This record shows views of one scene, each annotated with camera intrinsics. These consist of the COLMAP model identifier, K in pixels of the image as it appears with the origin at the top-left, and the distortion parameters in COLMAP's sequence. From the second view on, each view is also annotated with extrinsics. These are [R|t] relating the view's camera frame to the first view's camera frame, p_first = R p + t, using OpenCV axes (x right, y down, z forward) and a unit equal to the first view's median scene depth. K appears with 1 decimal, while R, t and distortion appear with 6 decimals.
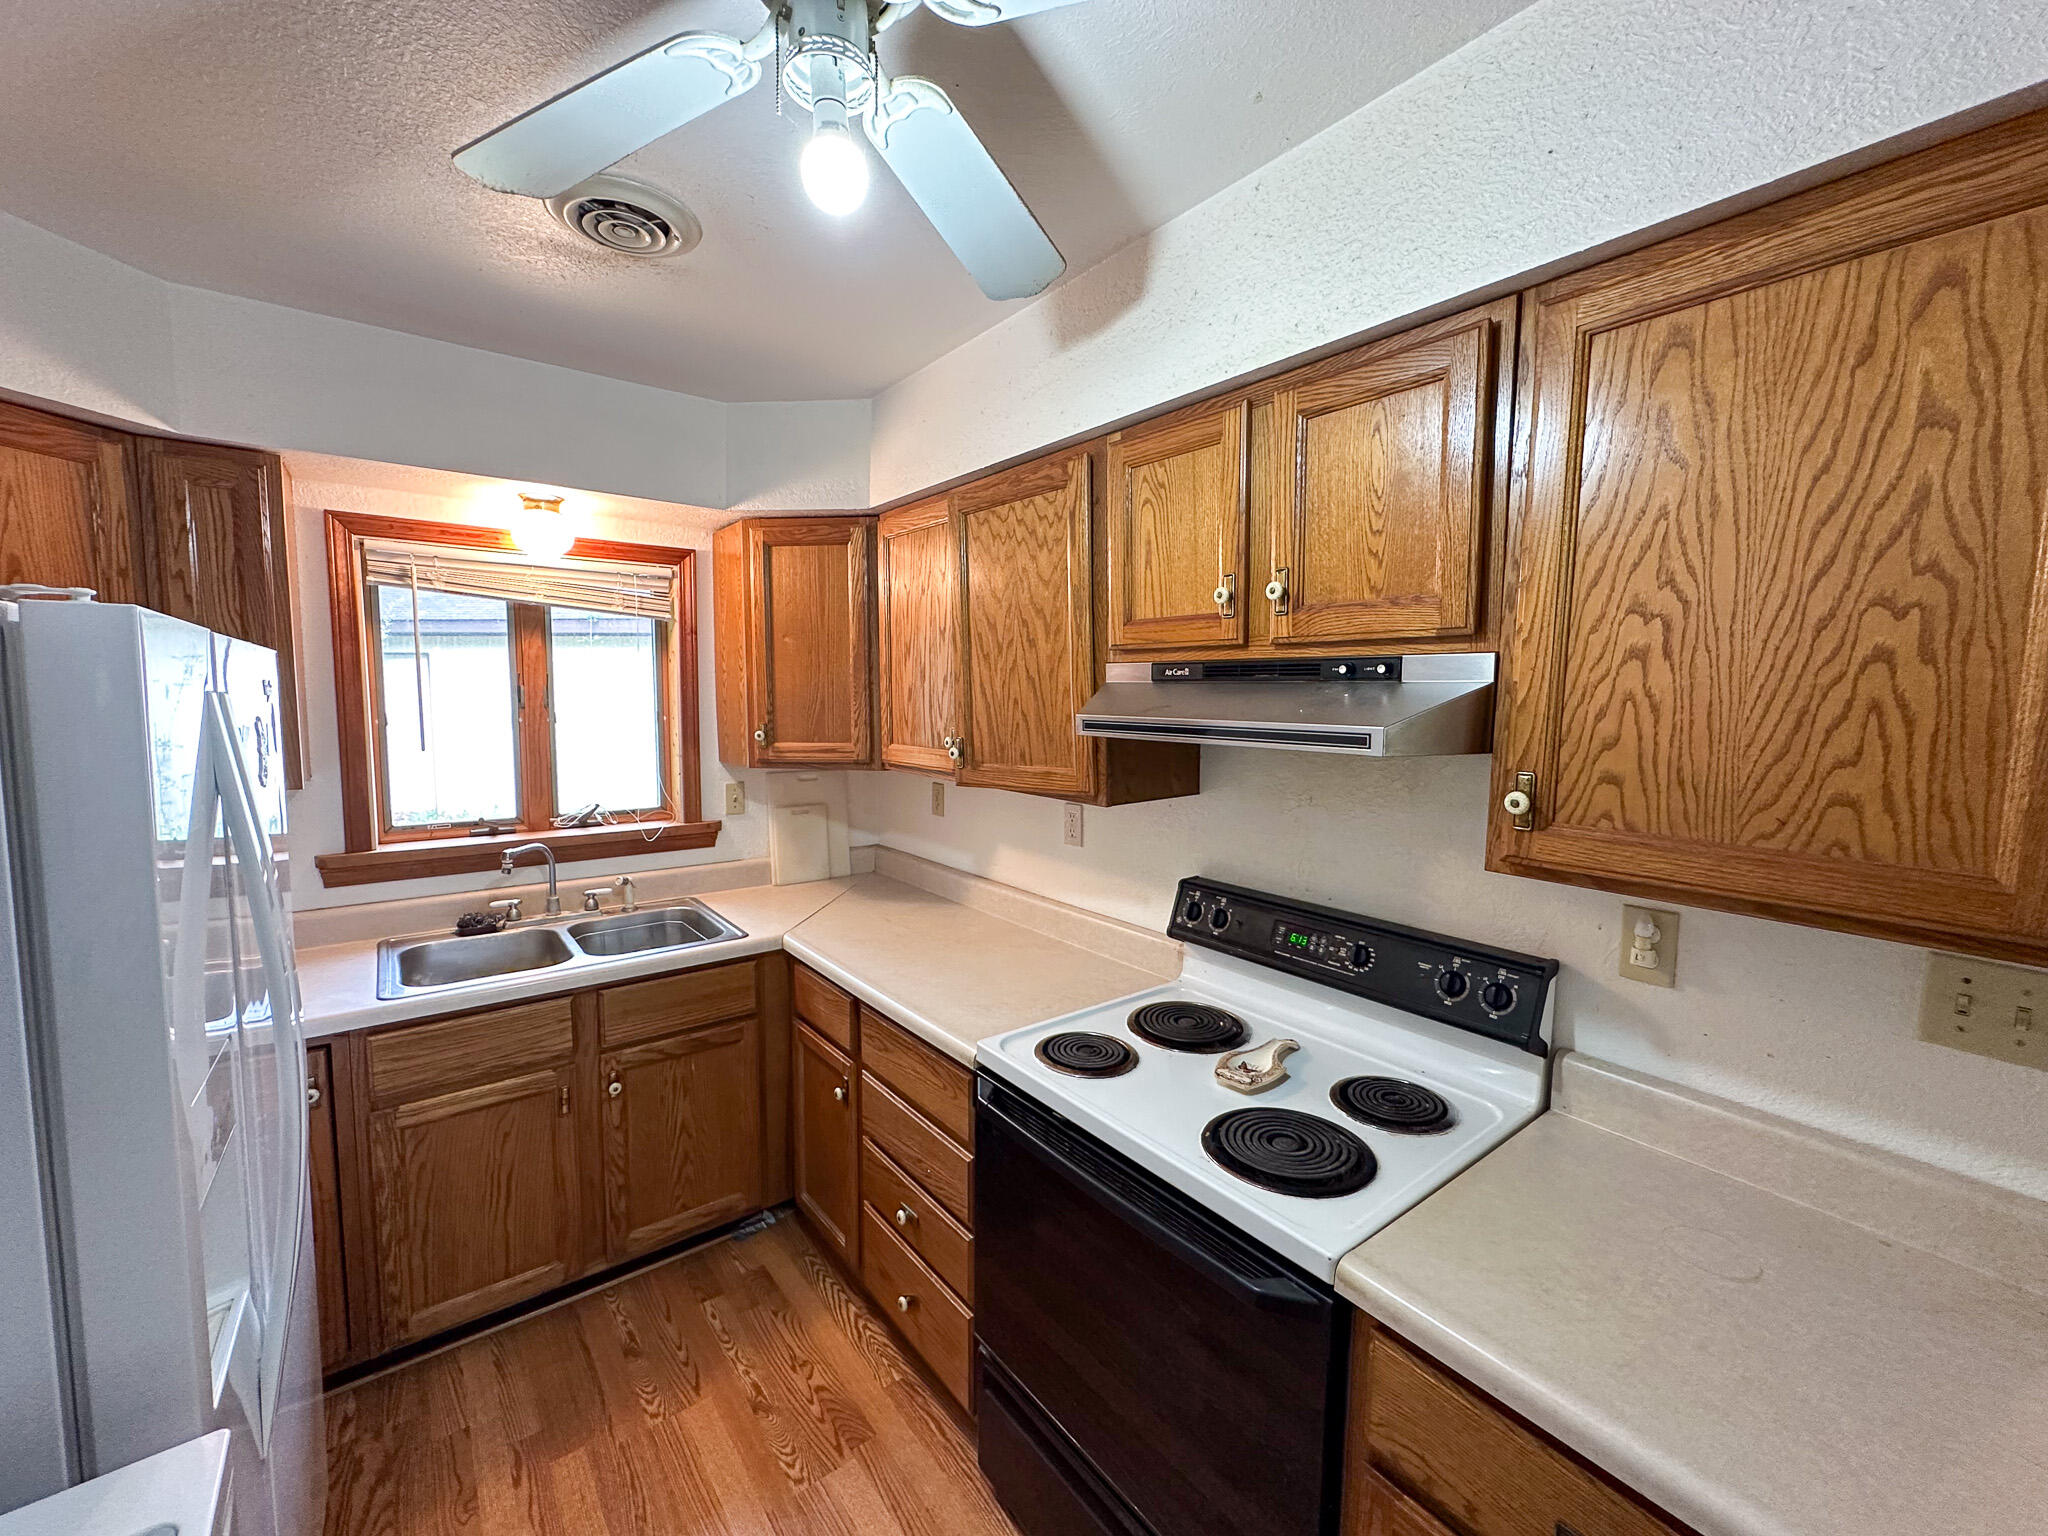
lens RADIAL K [[820.1, 0, 1024.0], [0, 820.1, 768.0], [0, 0, 1]] dist [-0.000983, -0.000162]
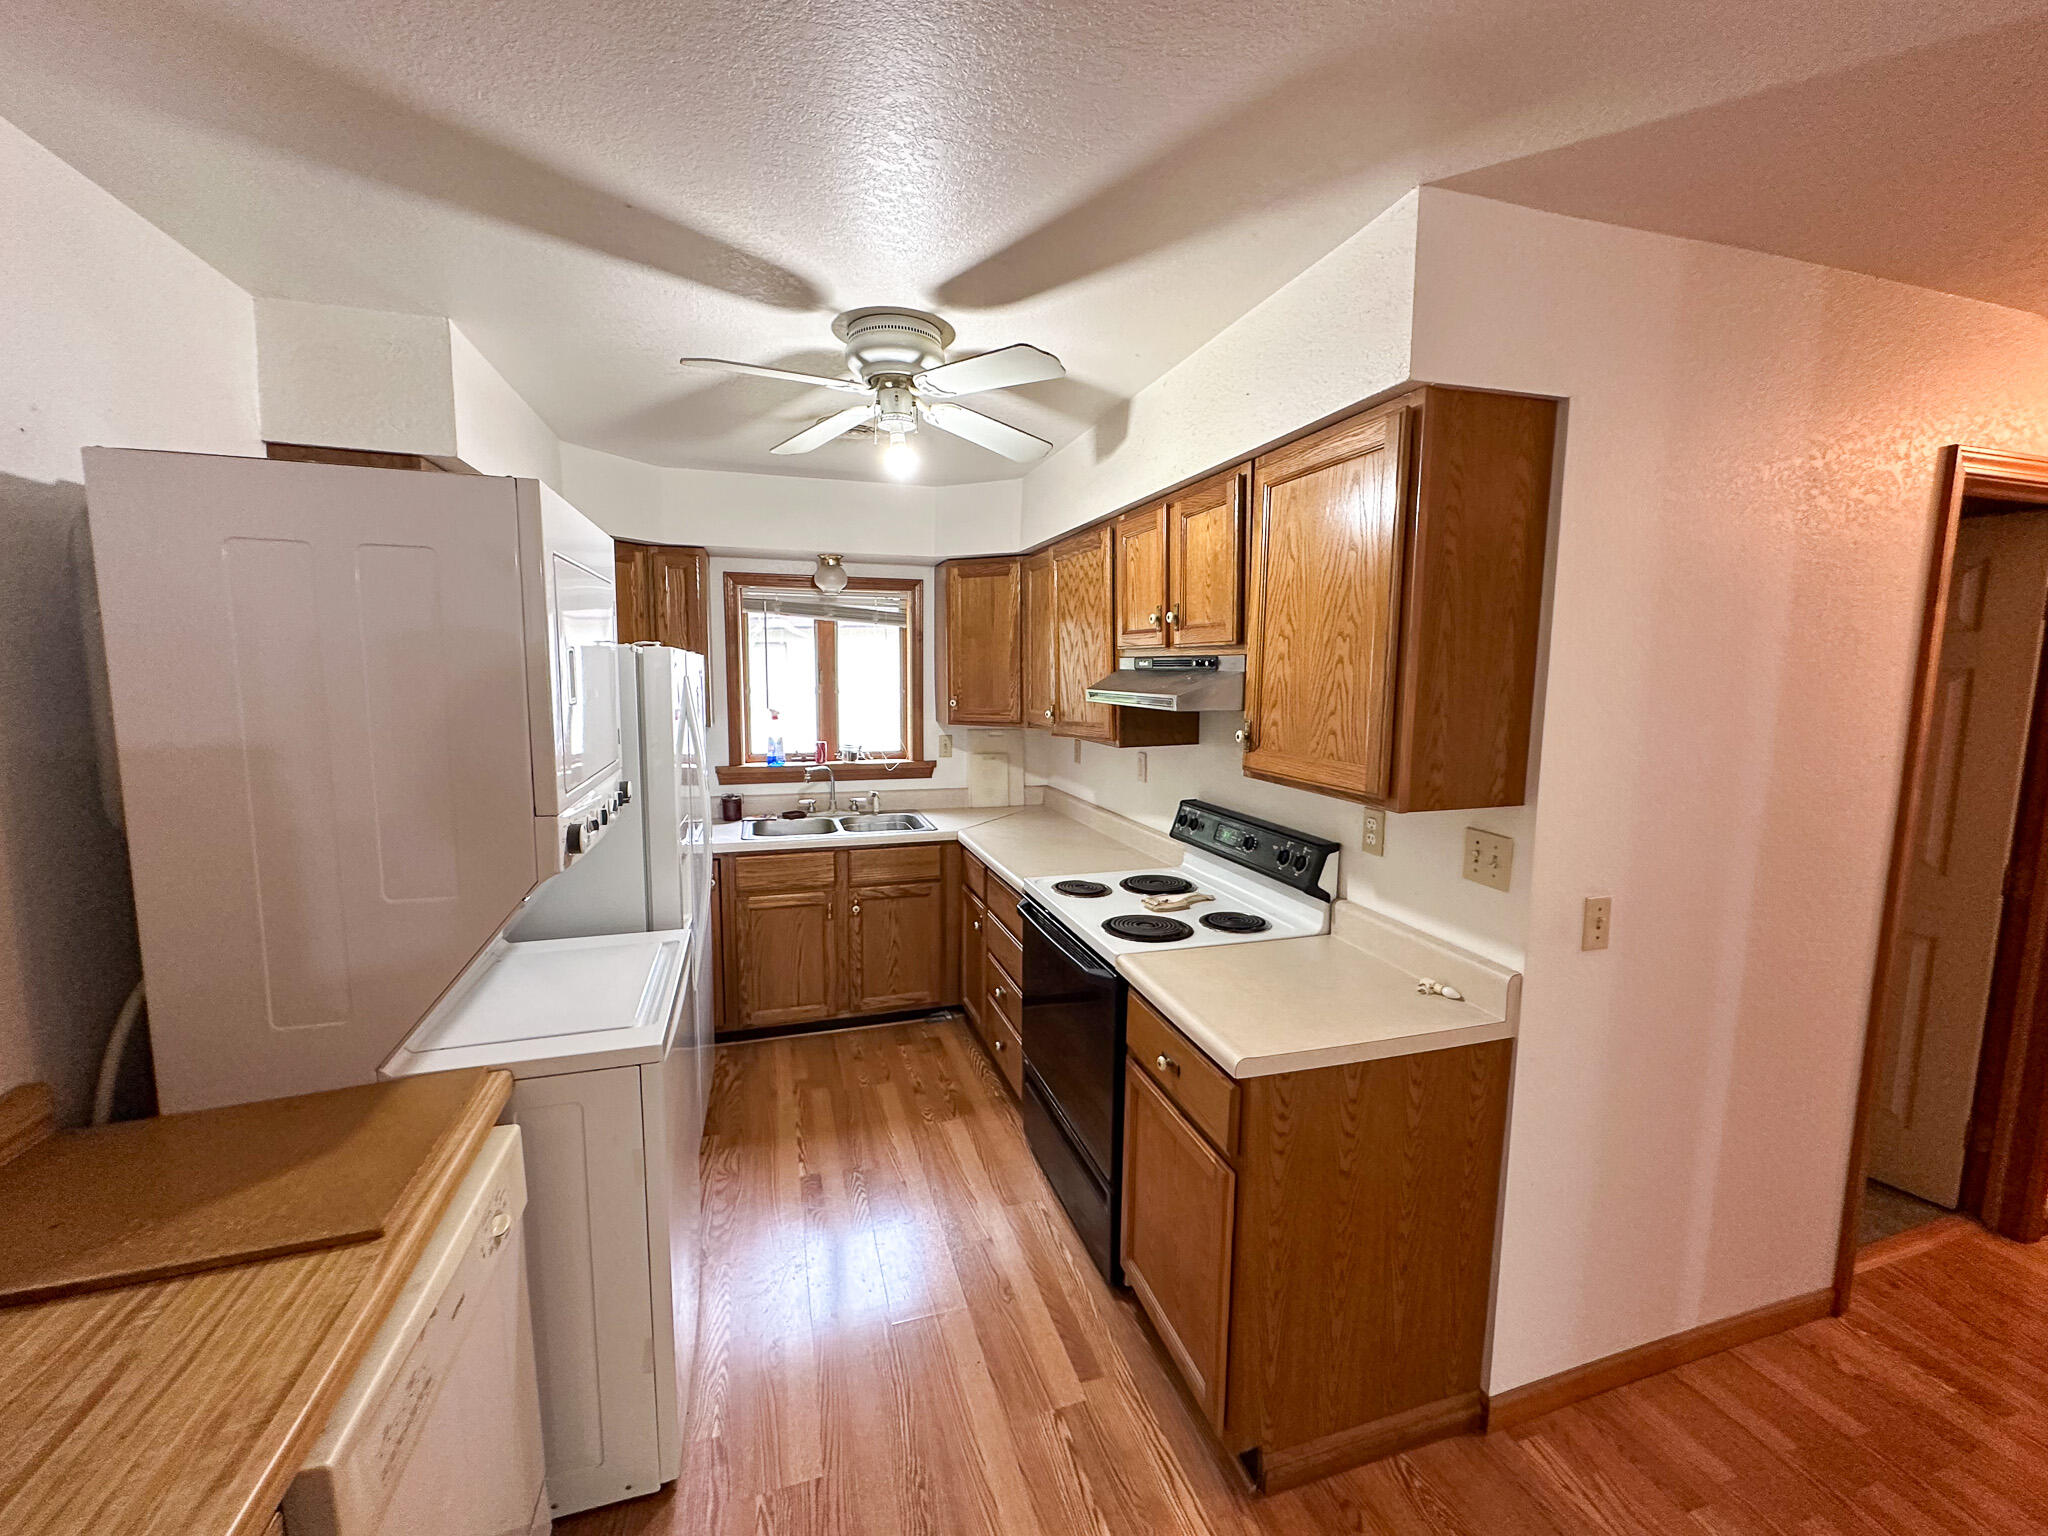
lens RADIAL K [[820.1, 0, 1024.0], [0, 820.1, 768.0], [0, 0, 1]] dist [-0.000983, -0.000162]
pose [[0.938271, 0.040538, -0.343516, 0.451302], [-0.032291, 0.999037, 0.029695, 0.042918], [0.344389, -0.016770, 0.938677, -0.529567]]
